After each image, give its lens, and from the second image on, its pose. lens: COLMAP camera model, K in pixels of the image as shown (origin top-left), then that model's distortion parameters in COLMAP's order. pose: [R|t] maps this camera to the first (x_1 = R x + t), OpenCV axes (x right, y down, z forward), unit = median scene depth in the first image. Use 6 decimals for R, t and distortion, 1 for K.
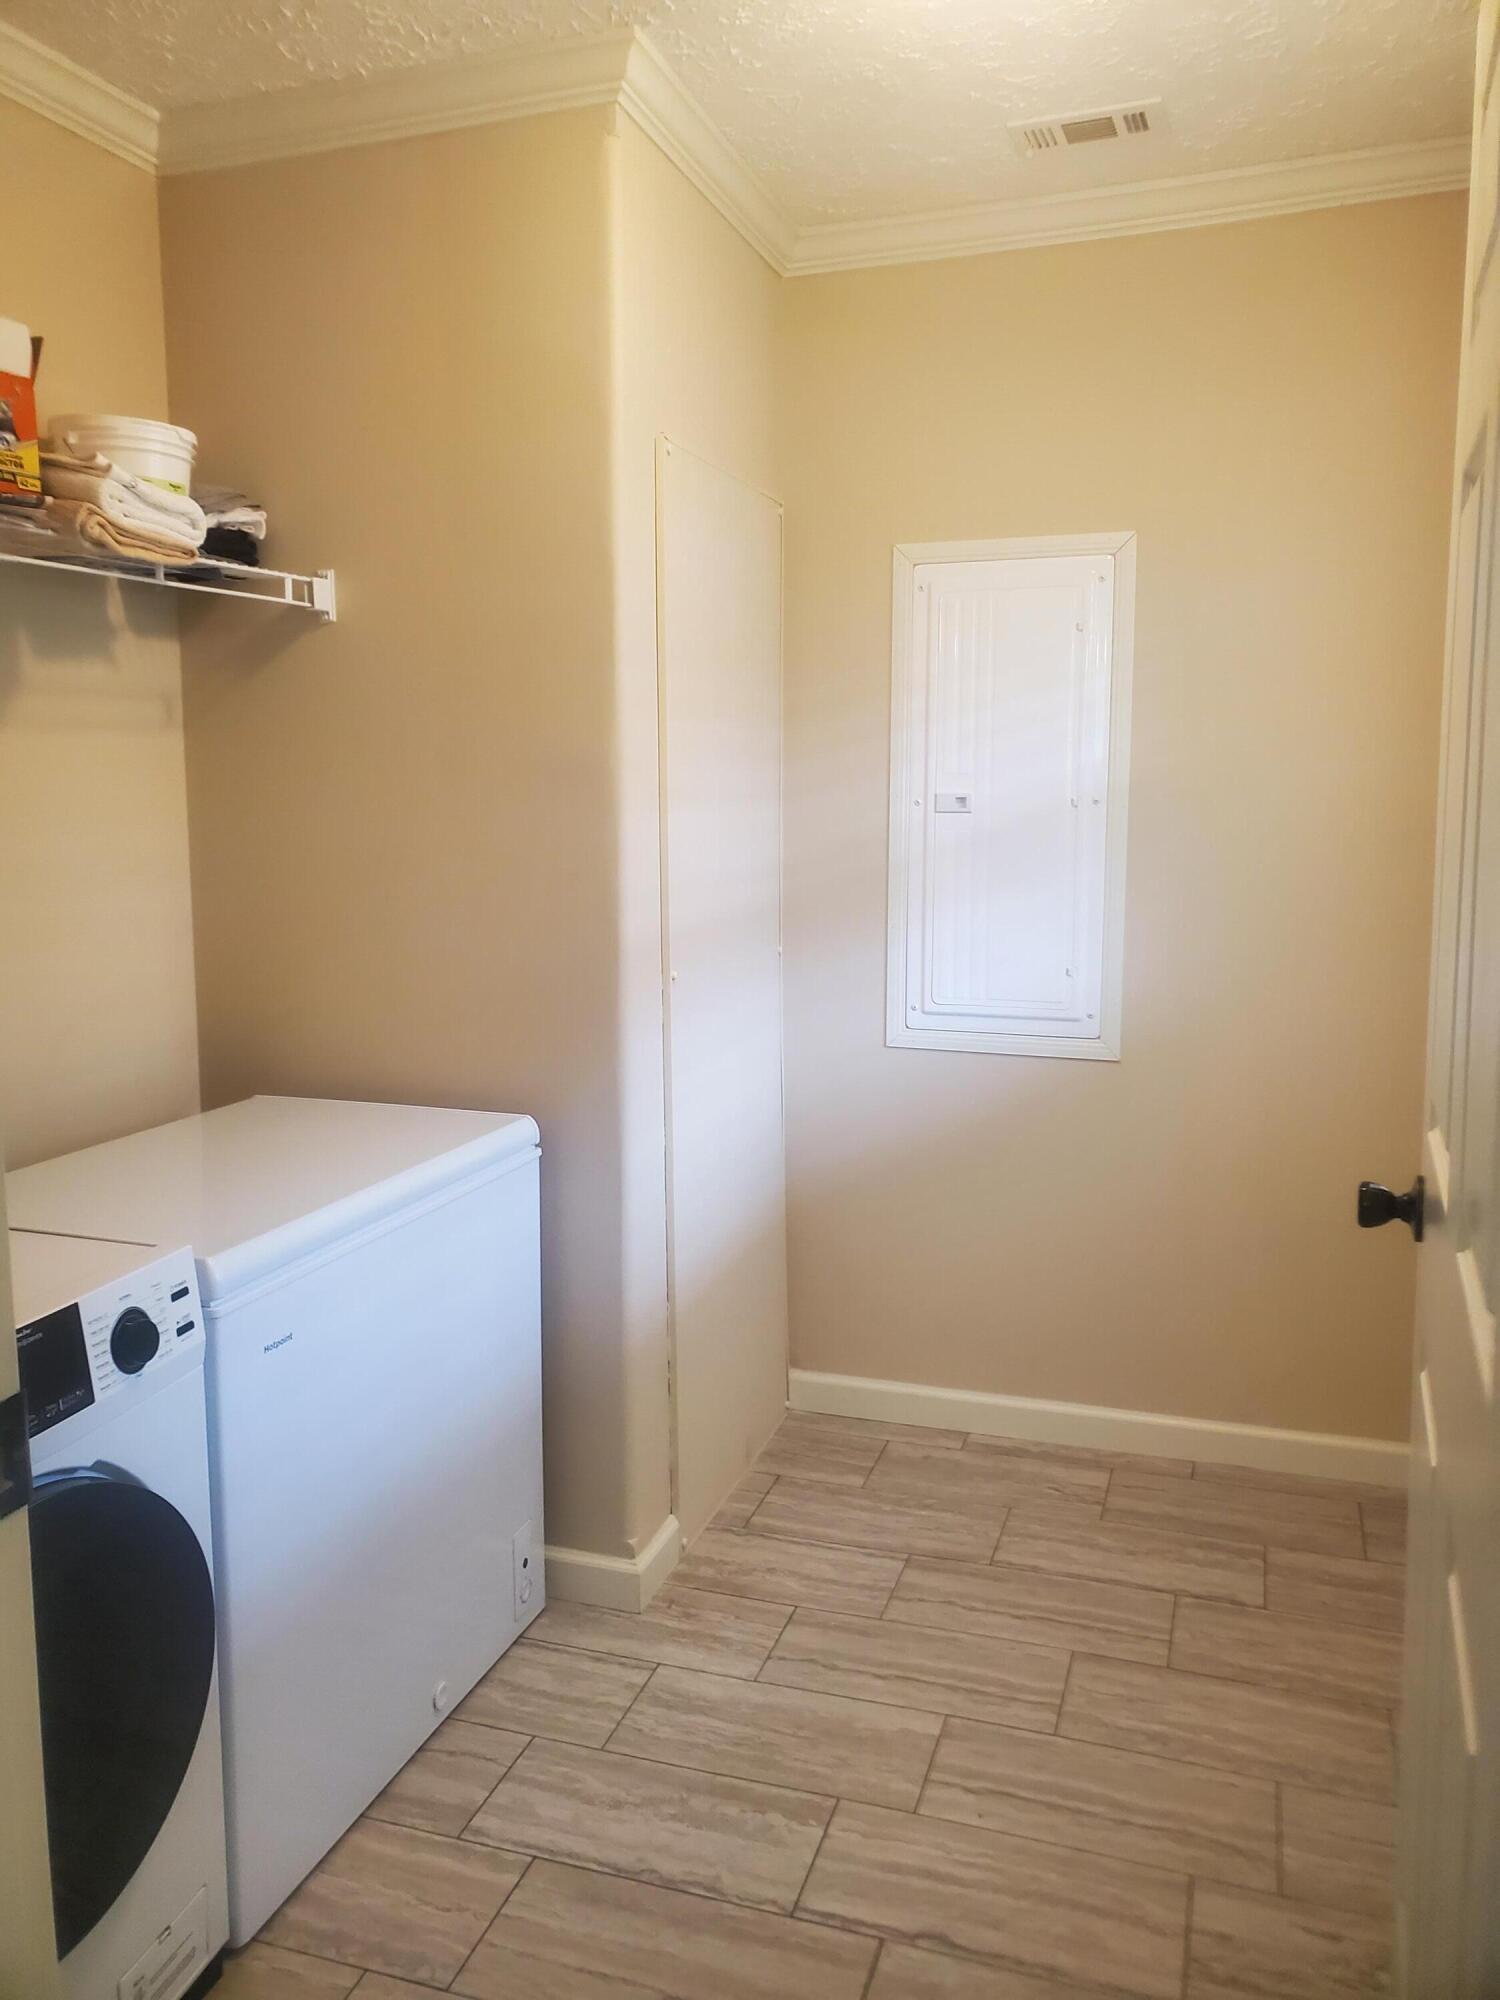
lens RADIAL K [[1544.0, 0, 750.0], [0, 1544.0, 1000.0], [0, 0, 1]] dist [0.021979, -0.026689]
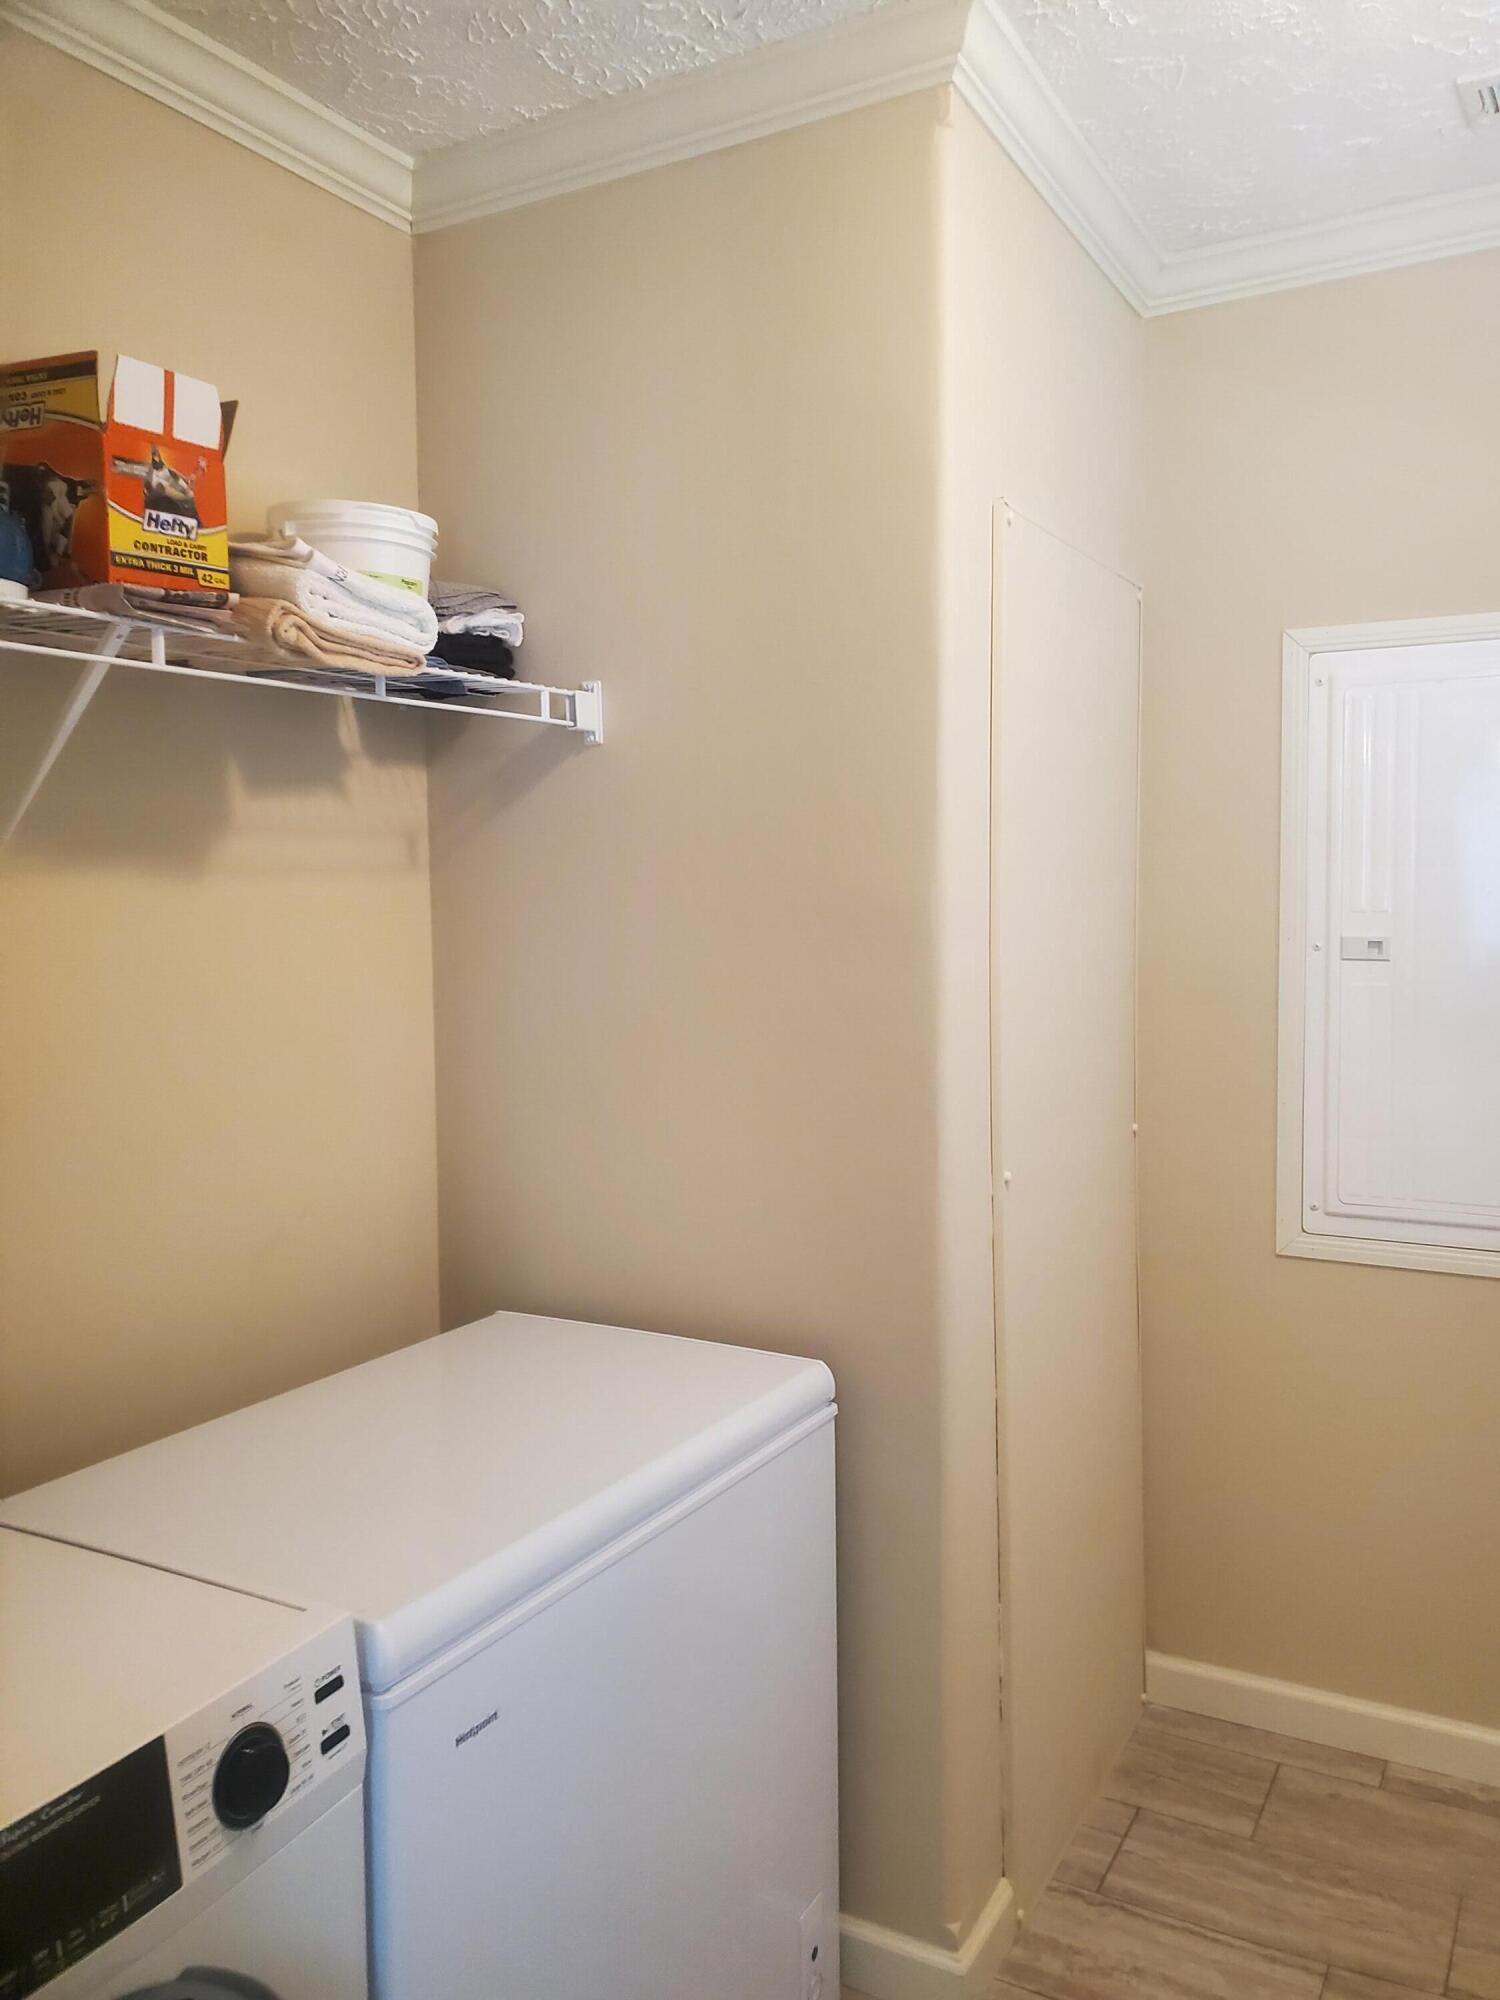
lens RADIAL K [[1506.2, 0, 820.2], [0, 1506.2, 1006.5], [0, 0, 1]] dist [0.012055, -0.003522]
pose [[0.988637, 0.002765, -0.150296, -0.033739], [-0.012073, 0.998061, -0.061055, -0.060110], [0.149836, 0.062176, 0.986754, 0.252063]]
